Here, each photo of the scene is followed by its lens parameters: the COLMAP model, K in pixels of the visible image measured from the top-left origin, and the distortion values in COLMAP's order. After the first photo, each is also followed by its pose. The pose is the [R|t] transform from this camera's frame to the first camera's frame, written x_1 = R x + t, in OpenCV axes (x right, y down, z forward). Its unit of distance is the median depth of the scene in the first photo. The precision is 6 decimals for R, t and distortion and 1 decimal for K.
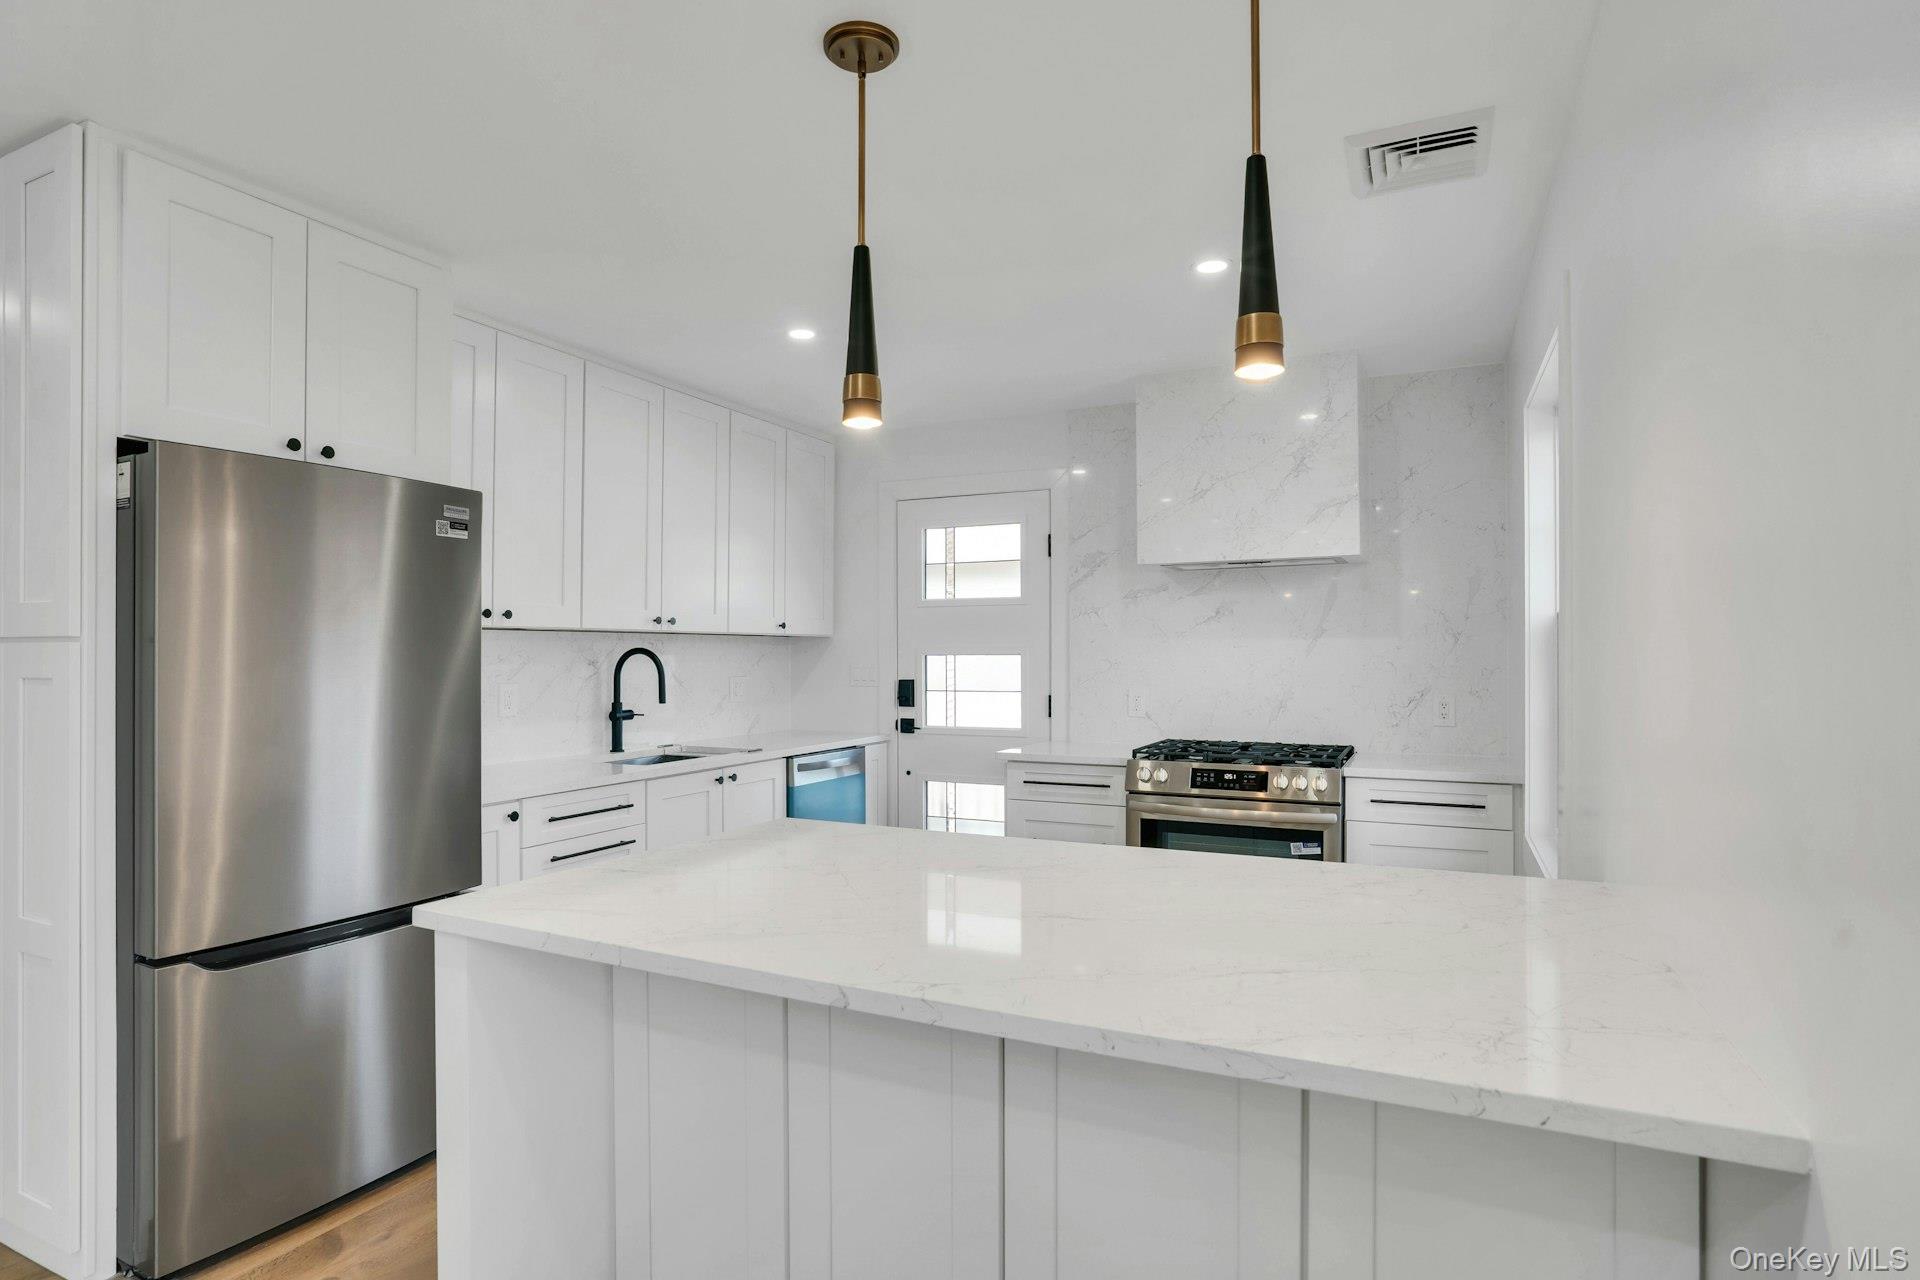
lens RADIAL K [[997.3, 0, 995.5], [0, 997.3, 647.8], [0, 0, 1]] dist [-0.003176, 0.000021]
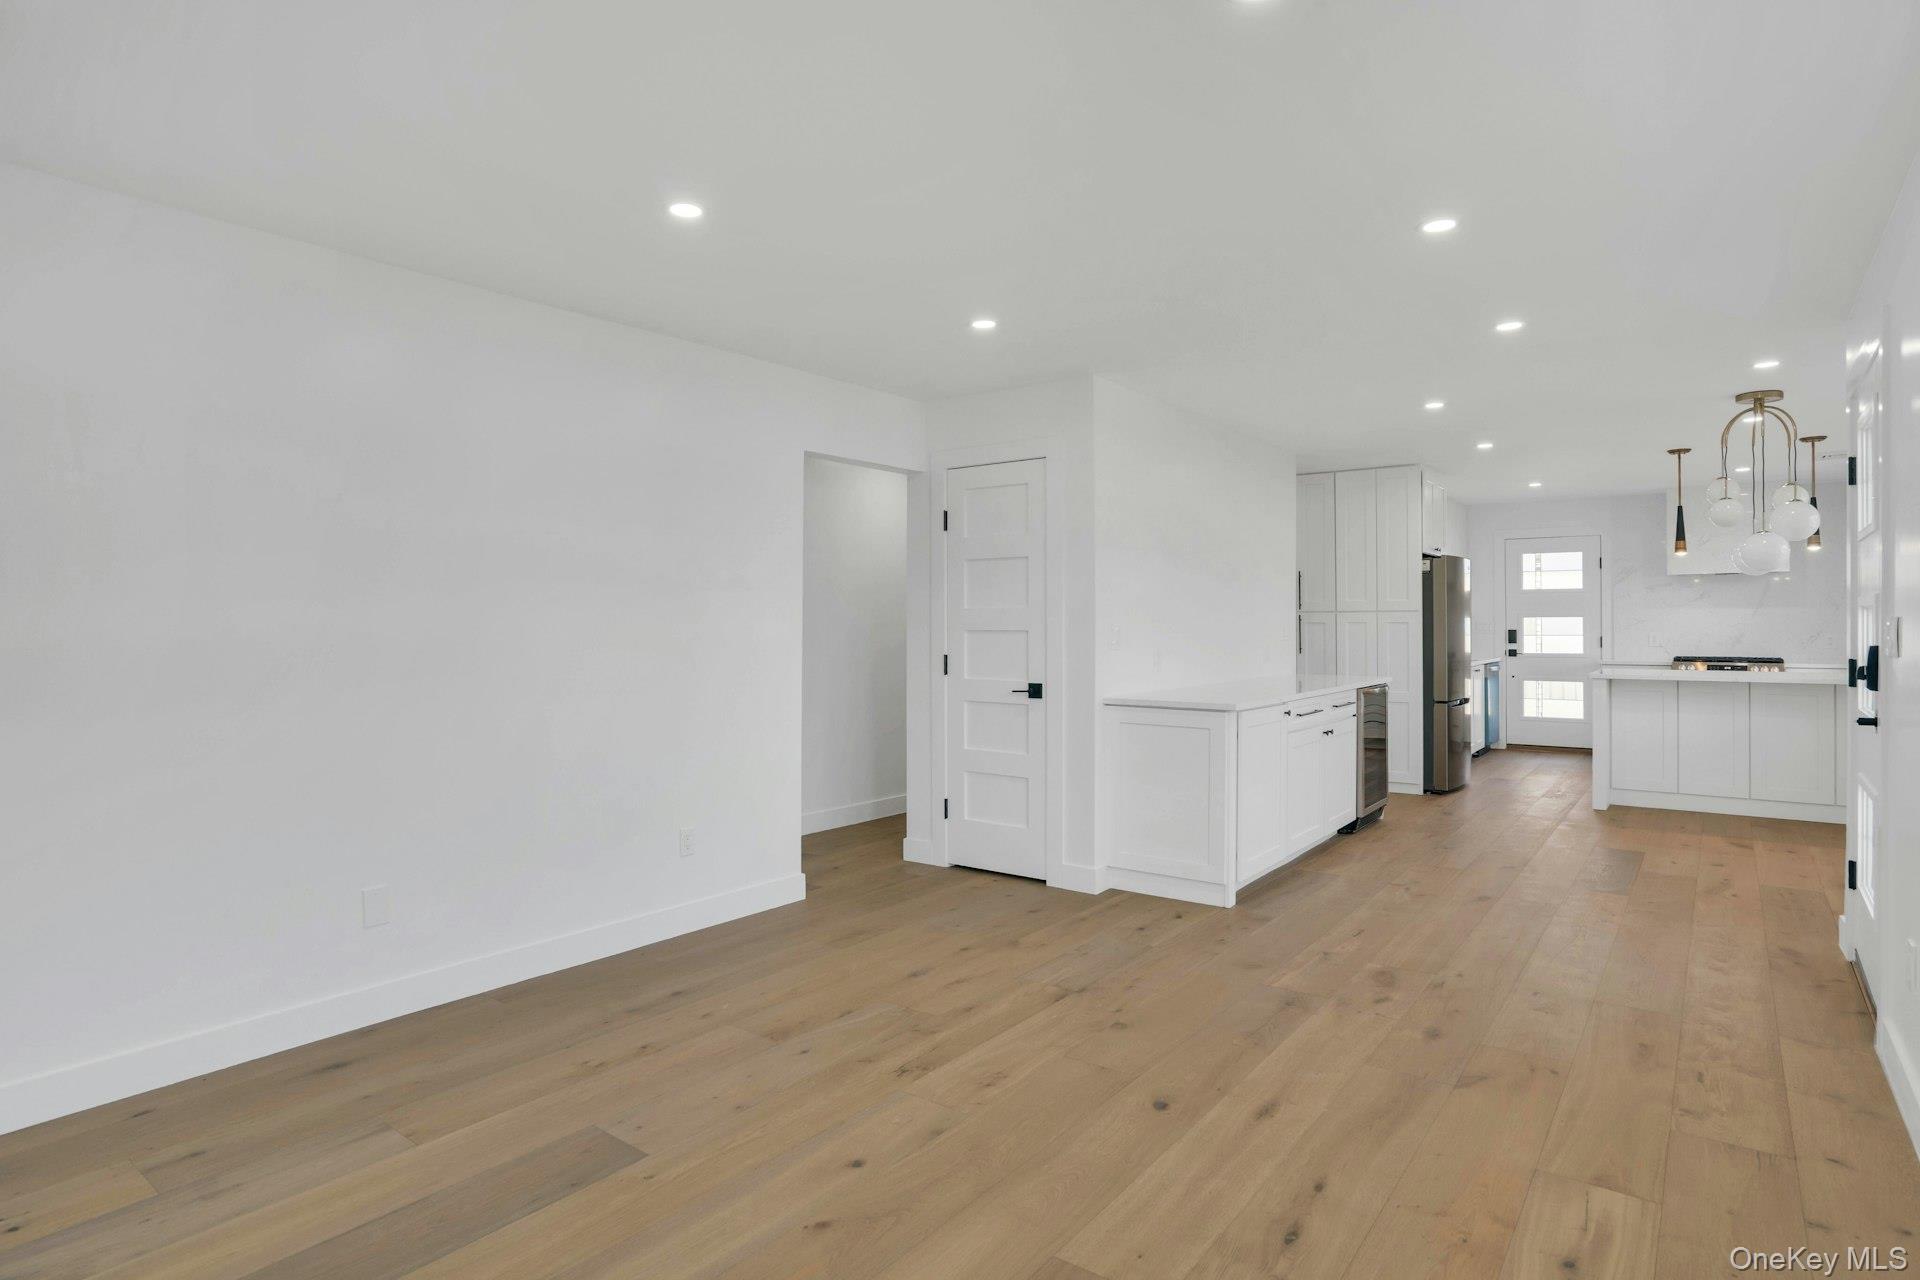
lens RADIAL K [[1038.1, 0, 962.8], [0, 1038.1, 619.8], [0, 0, 1]] dist [-0.000894, -0.000238]
pose [[0.975652, -0.001800, -0.219318, -0.878971], [0.001673, 0.999998, -0.000767, 0.014780], [0.219319, 0.000382, 0.975653, -1.577354]]
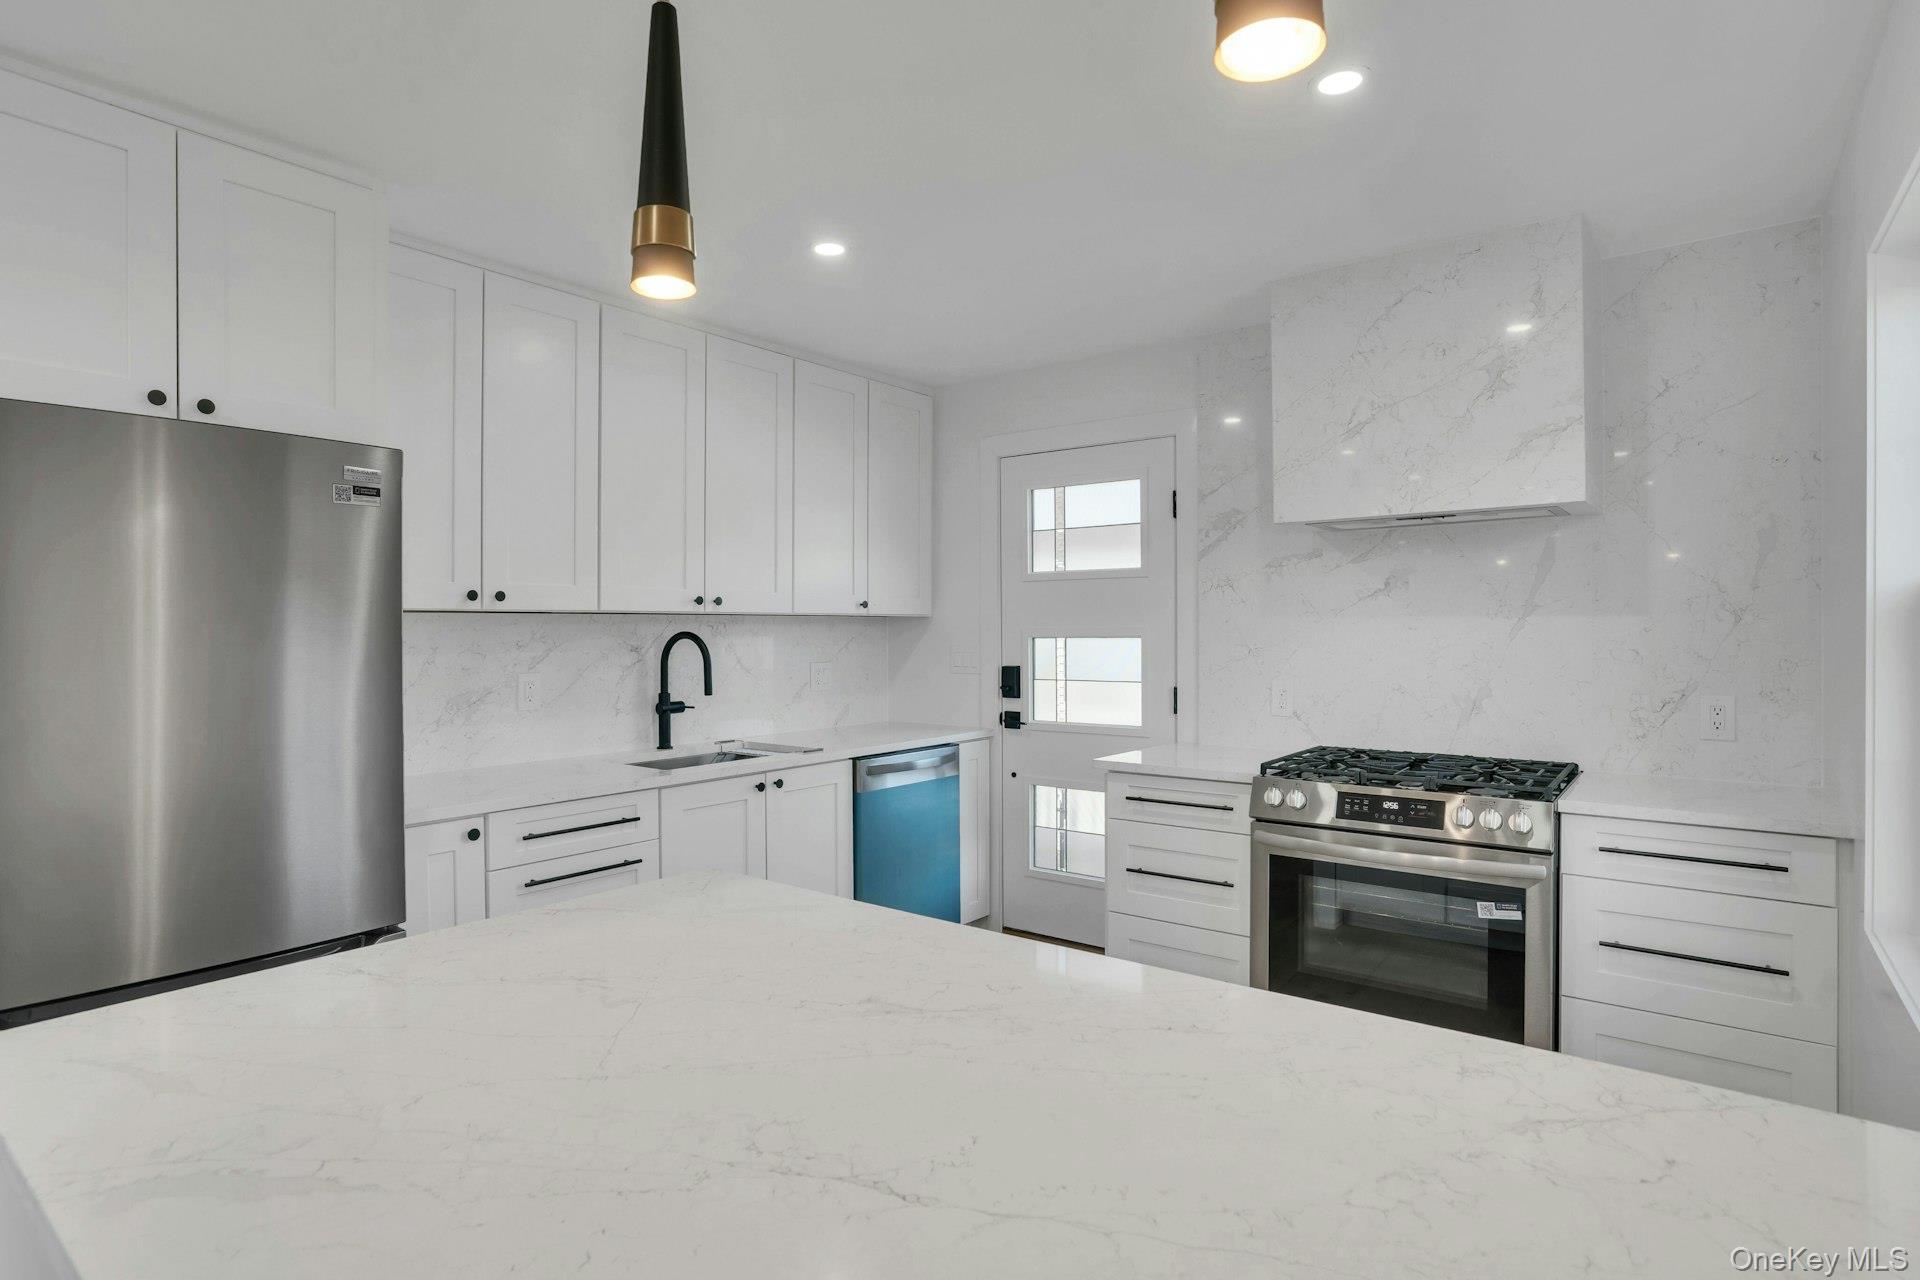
lens RADIAL K [[990.6, 0, 985.2], [0, 990.6, 632.0], [0, 0, 1]] dist [-0.026186, 0.022614]
pose [[0.976883, -0.001785, -0.213769, 0.088922], [0.003860, 0.999949, 0.009288, -0.006892], [0.213741, -0.009898, 0.976840, 0.201715]]
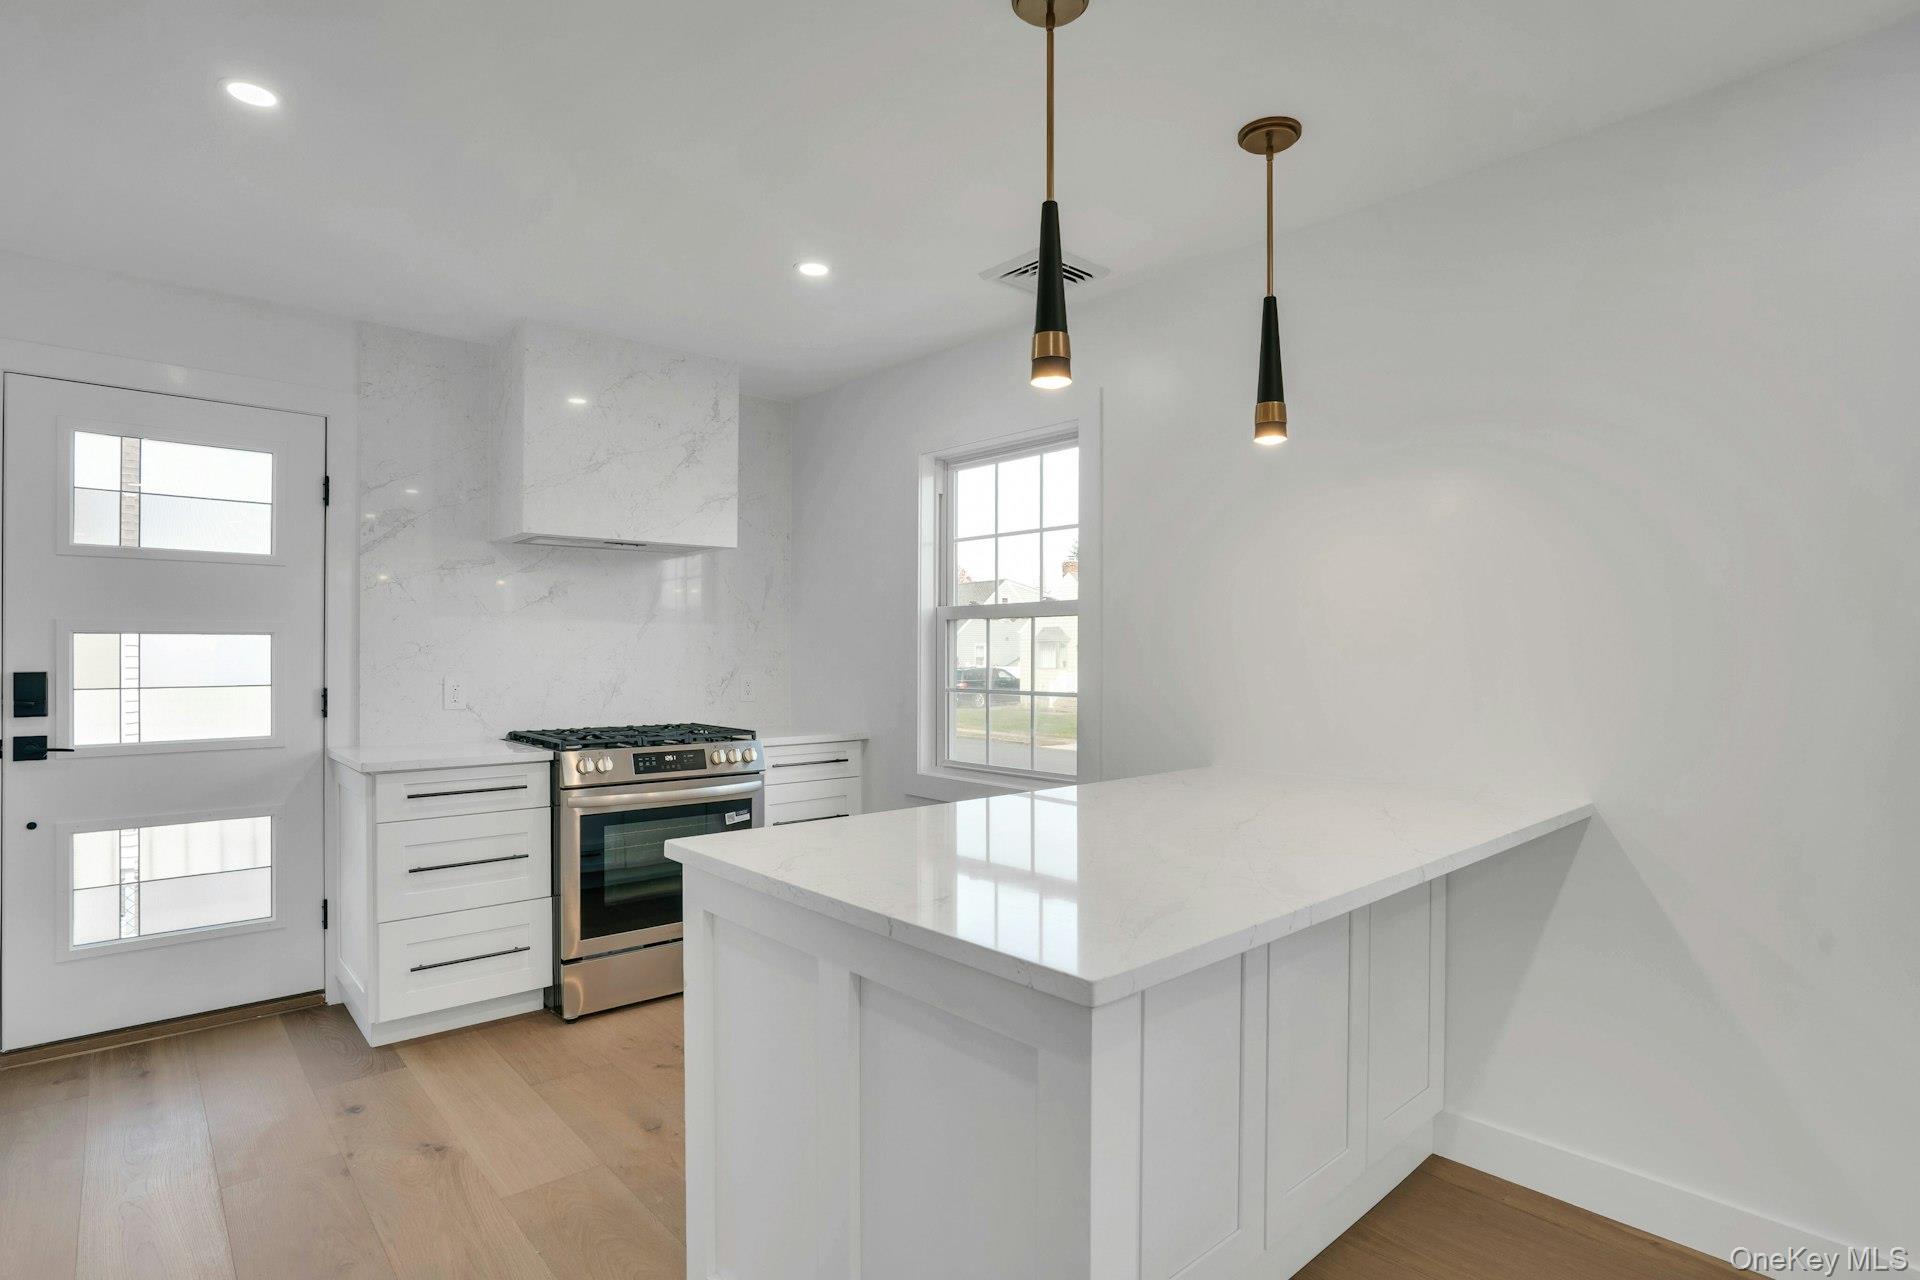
lens RADIAL K [[957.8, 0, 960.0], [0, 957.8, 640.0], [0, 0, 1]] dist [-0.003420, 0.000250]
pose [[0.436978, 0.013065, 0.899377, -0.454730], [-0.007507, 0.999913, -0.010878, 0.017556], [-0.899441, -0.001998, 0.437038, 0.292219]]
